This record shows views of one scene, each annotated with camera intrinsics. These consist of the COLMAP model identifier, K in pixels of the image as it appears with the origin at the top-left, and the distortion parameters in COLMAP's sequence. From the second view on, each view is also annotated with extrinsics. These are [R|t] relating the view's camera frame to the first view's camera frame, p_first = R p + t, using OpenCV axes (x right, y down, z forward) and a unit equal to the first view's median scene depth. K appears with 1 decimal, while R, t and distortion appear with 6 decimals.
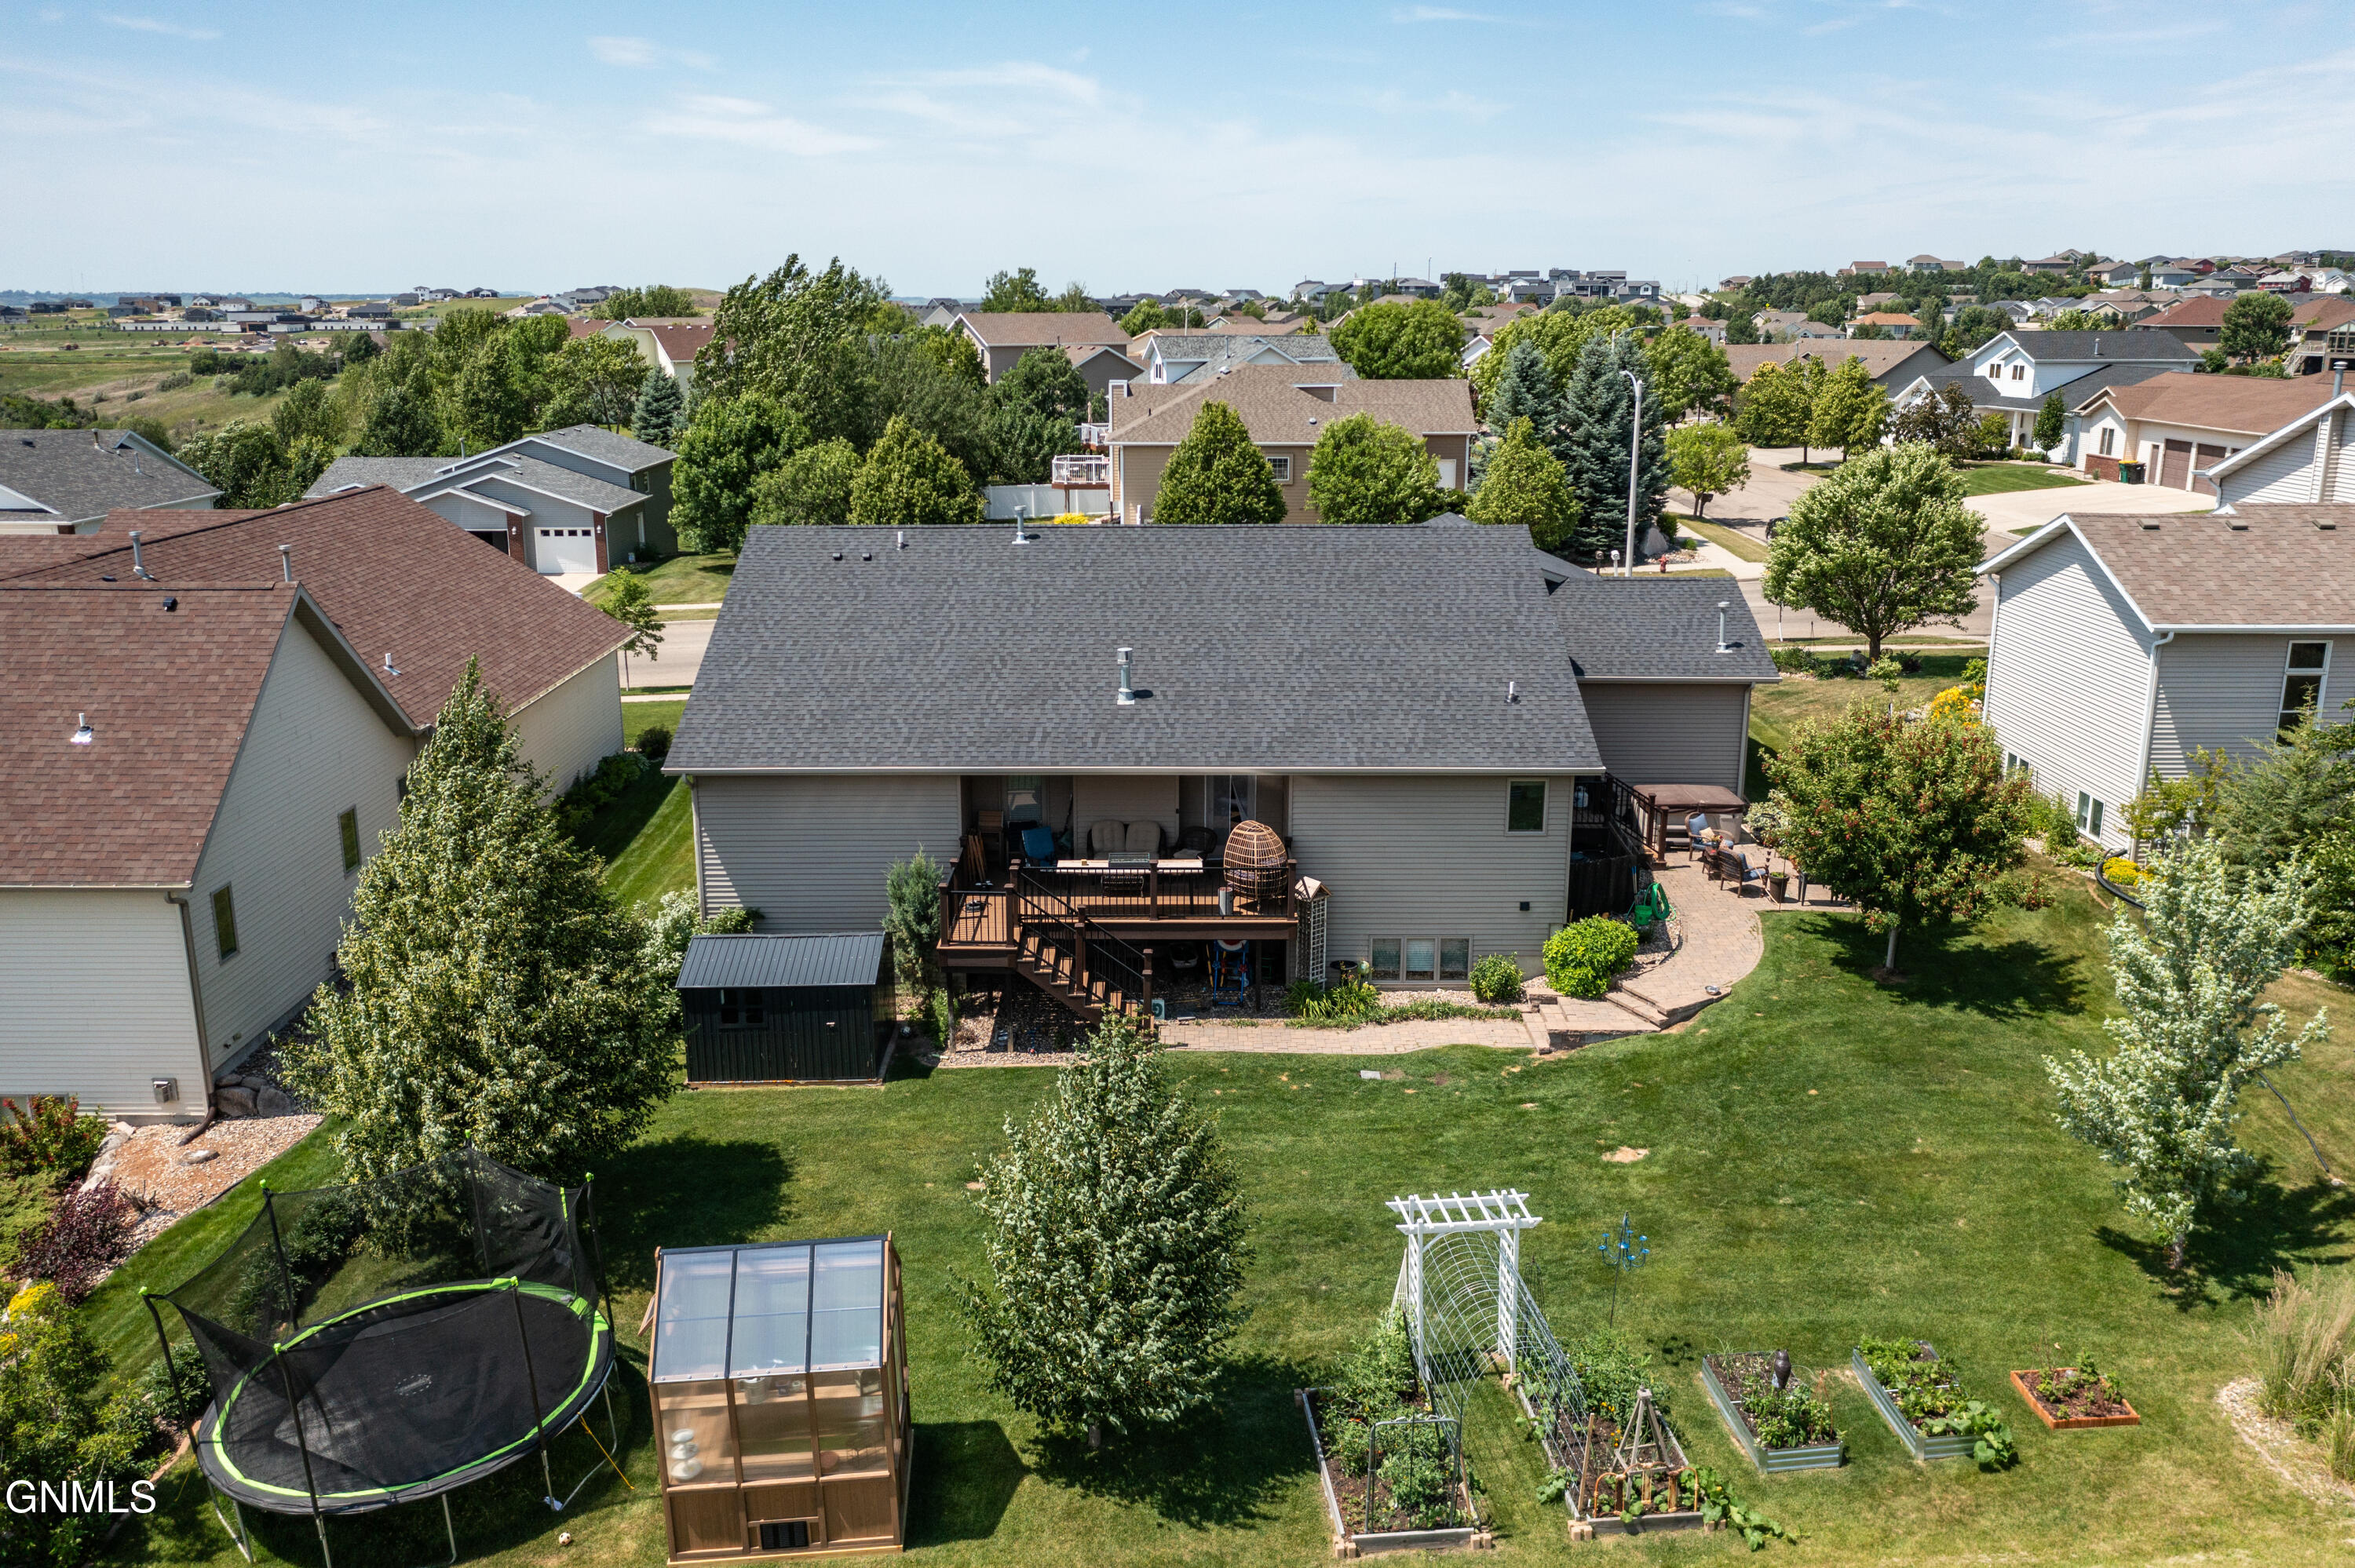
lens RADIAL K [[1870.6, 0, 1177.5], [0, 1870.6, 784.0], [0, 0, 1]] dist [-0.012214, -0.003366]
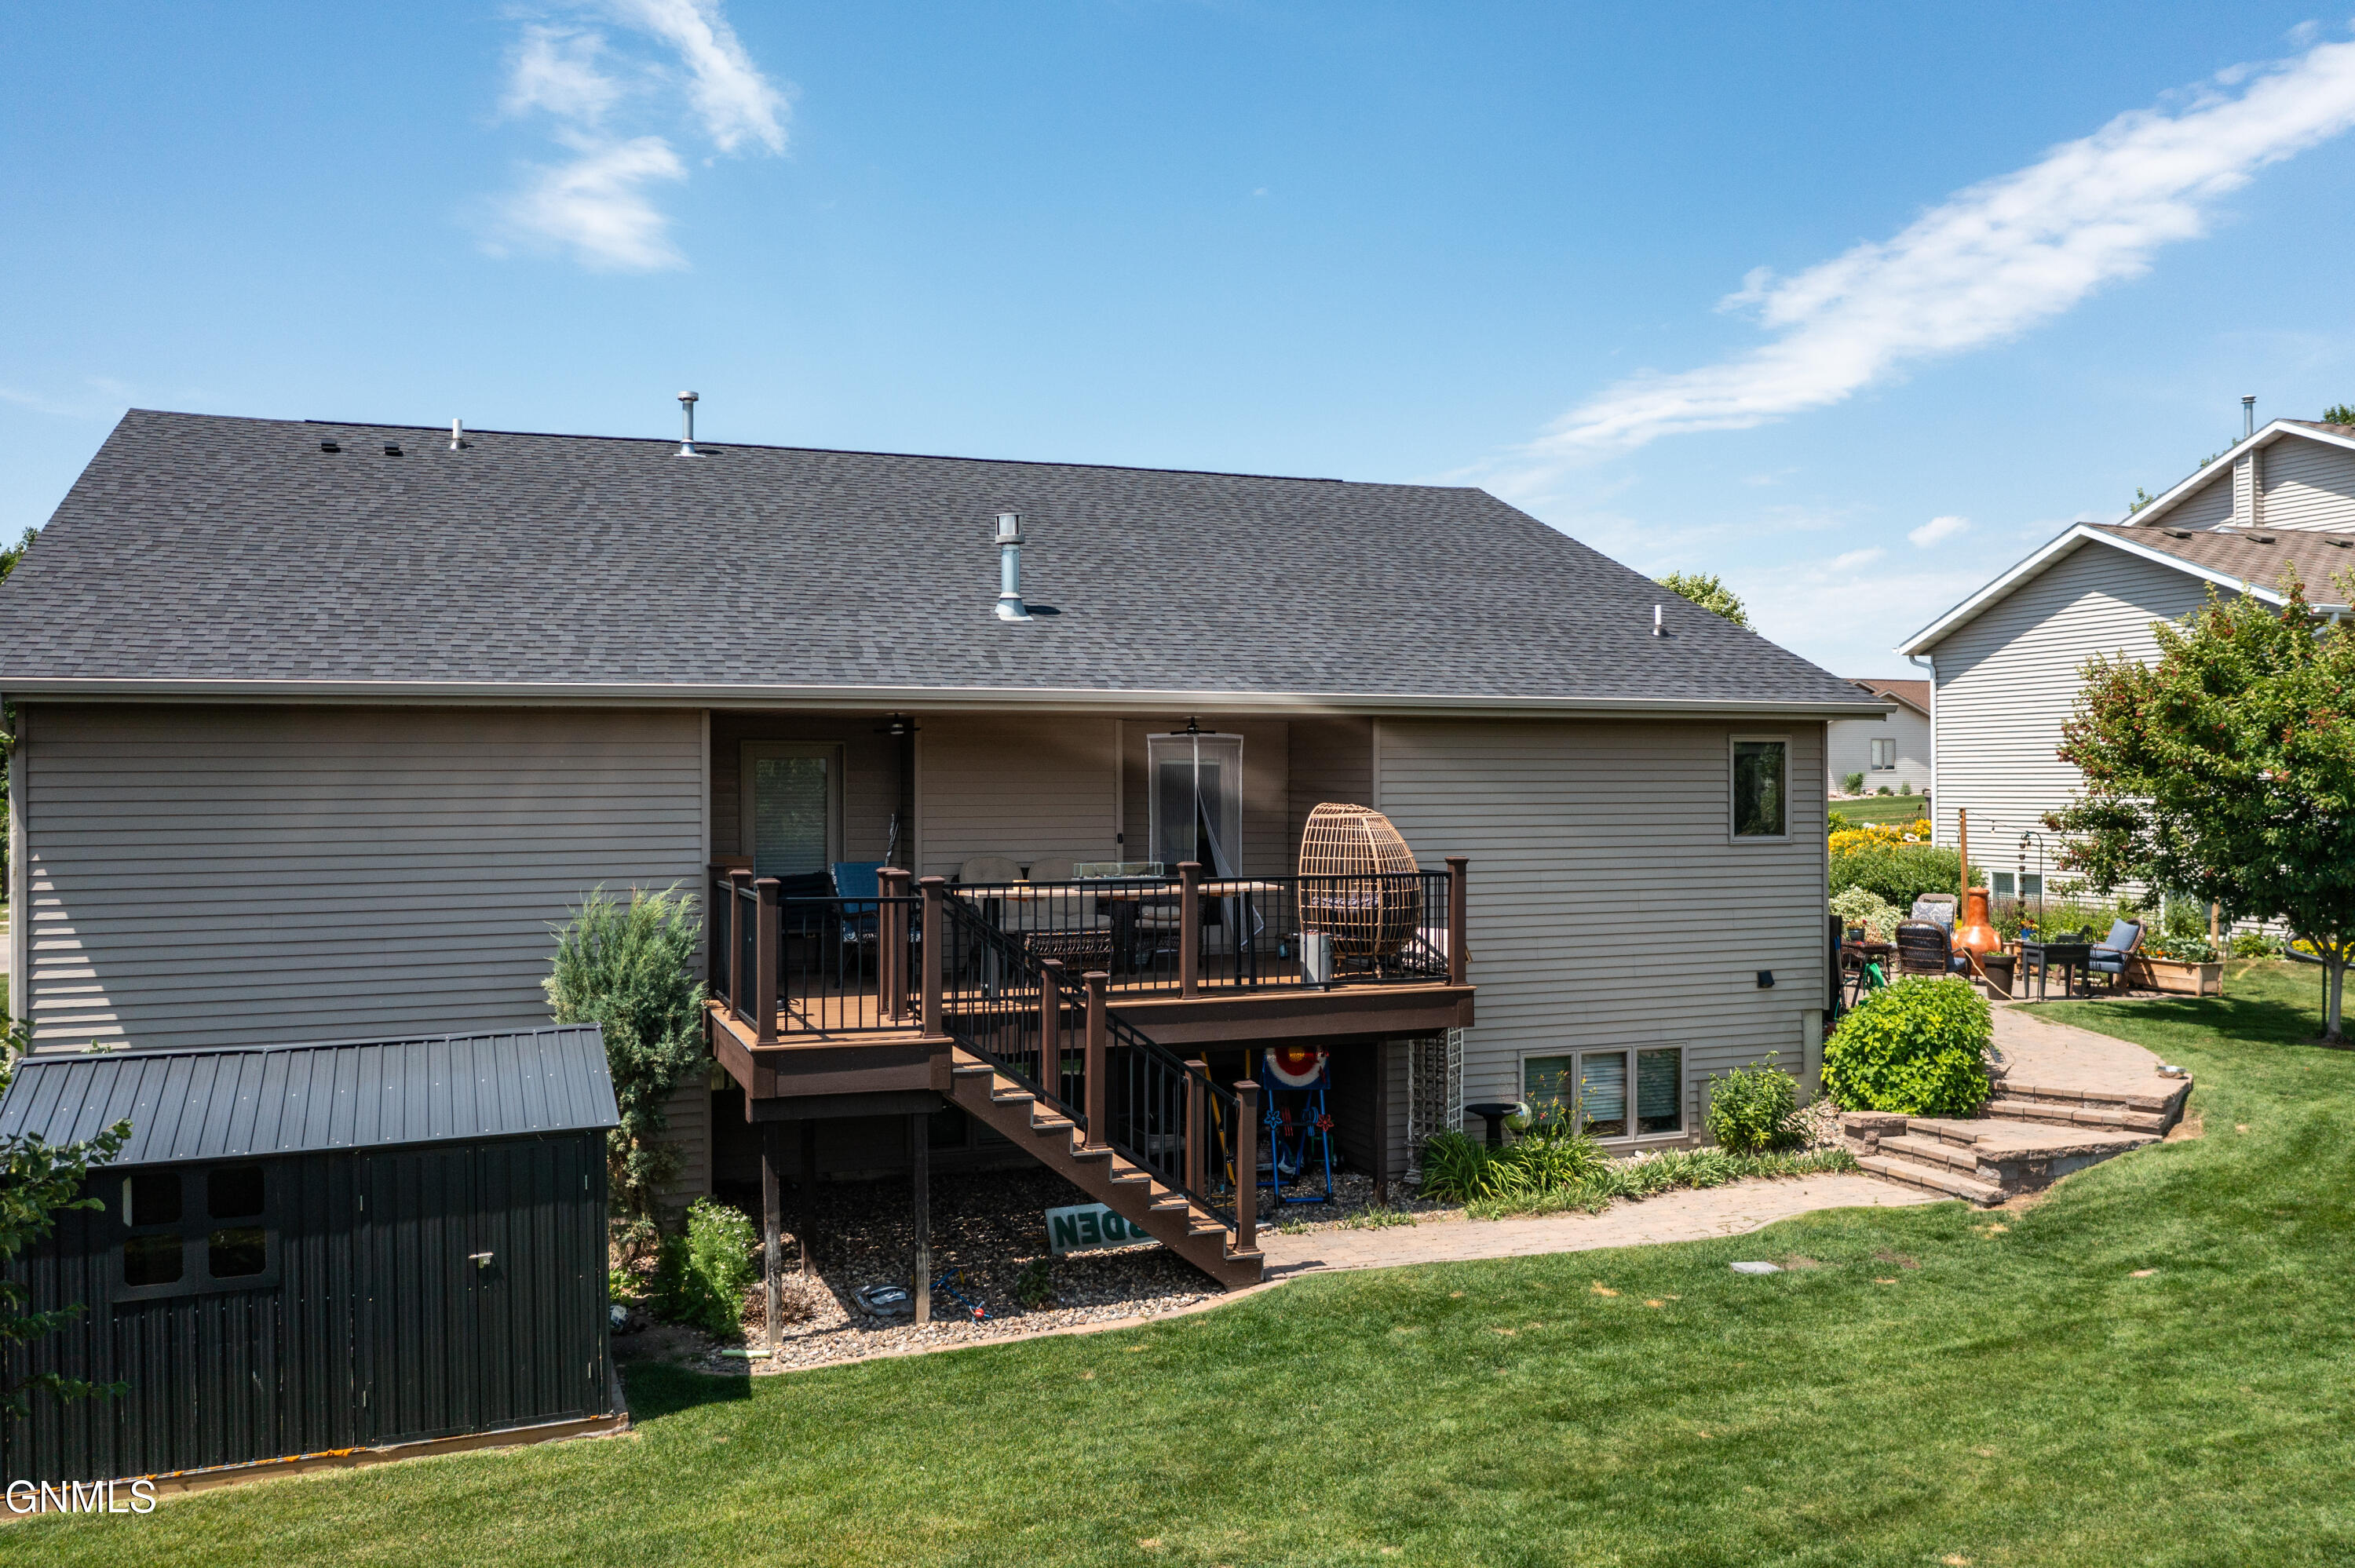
lens RADIAL K [[1870.6, 0, 1177.5], [0, 1870.6, 784.0], [0, 0, 1]] dist [-0.012214, -0.003366]
pose [[0.937282, -0.007761, 0.348485, -0.164955], [0.094313, 0.968108, -0.232103, 0.121969], [-0.335570, 0.250413, 0.908122, 0.557633]]
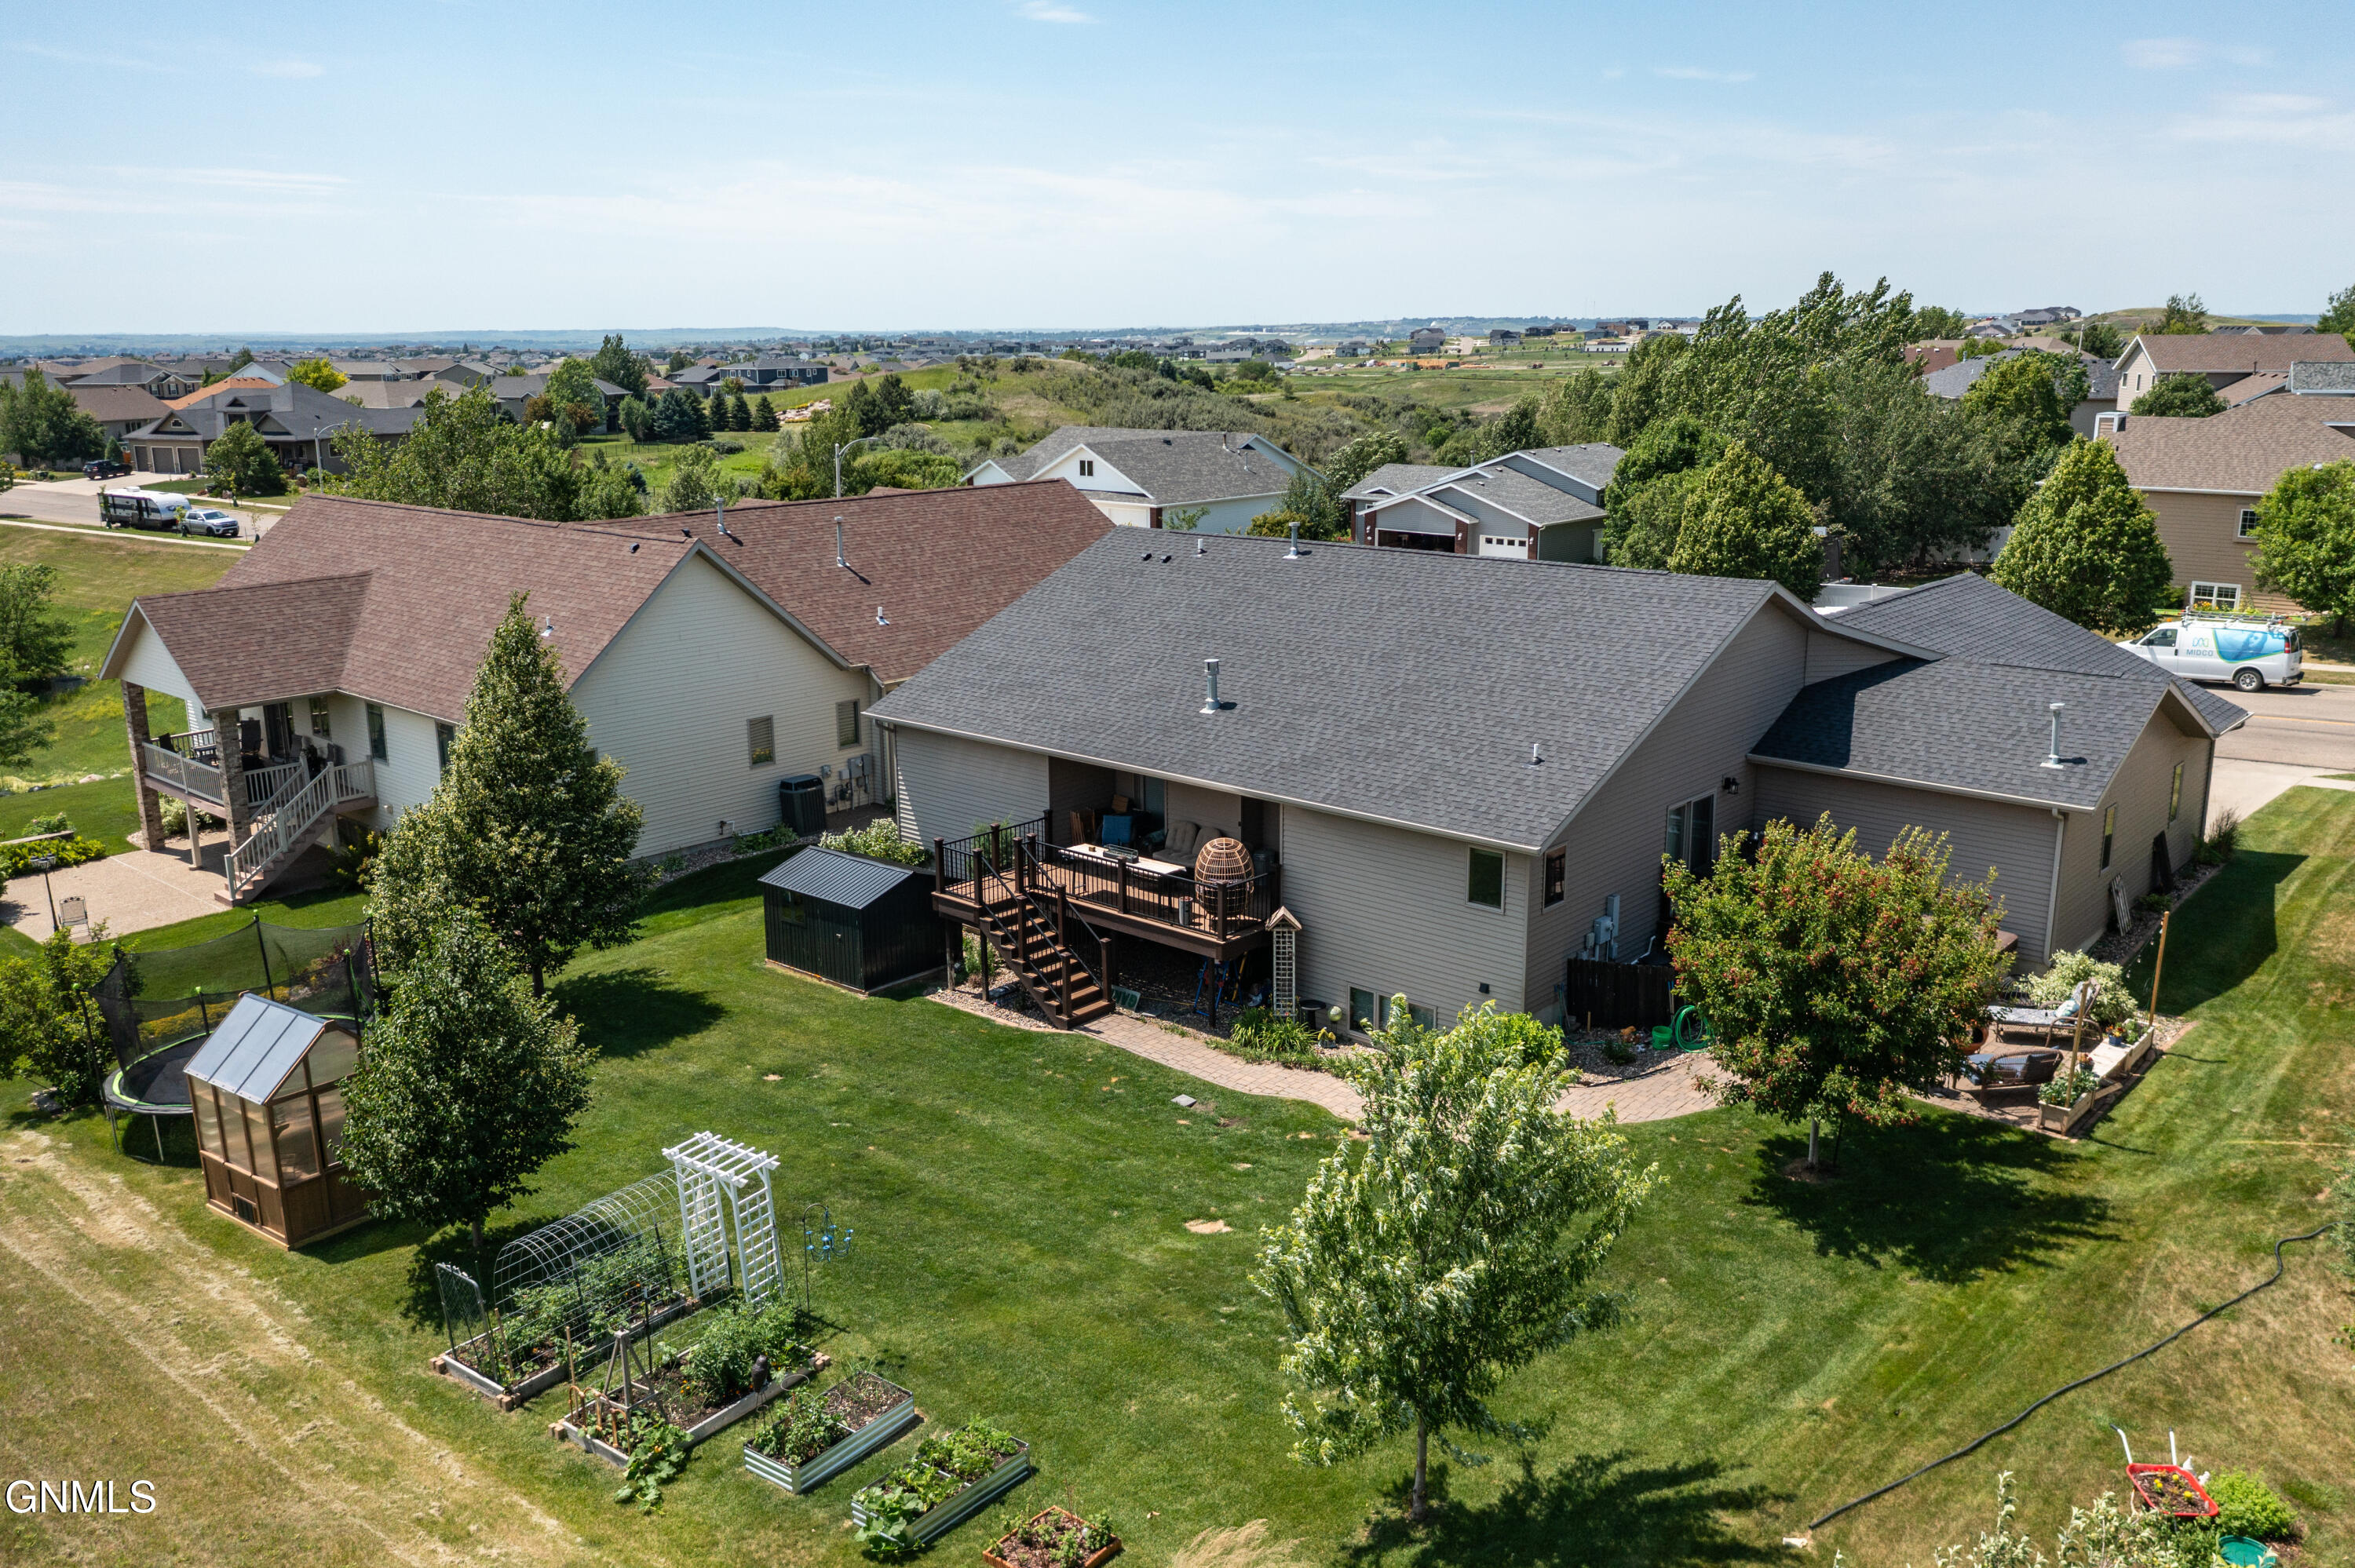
lens RADIAL K [[1870.8, 0, 1177.5], [0, 1870.8, 784.0], [0, 0, 1]] dist [-0.004637, -0.000330]
pose [[0.733377, 0.152997, -0.662382, 0.668219], [-0.160807, 0.985737, 0.049642, -0.053600], [0.660529, 0.070109, 0.747520, 0.221277]]
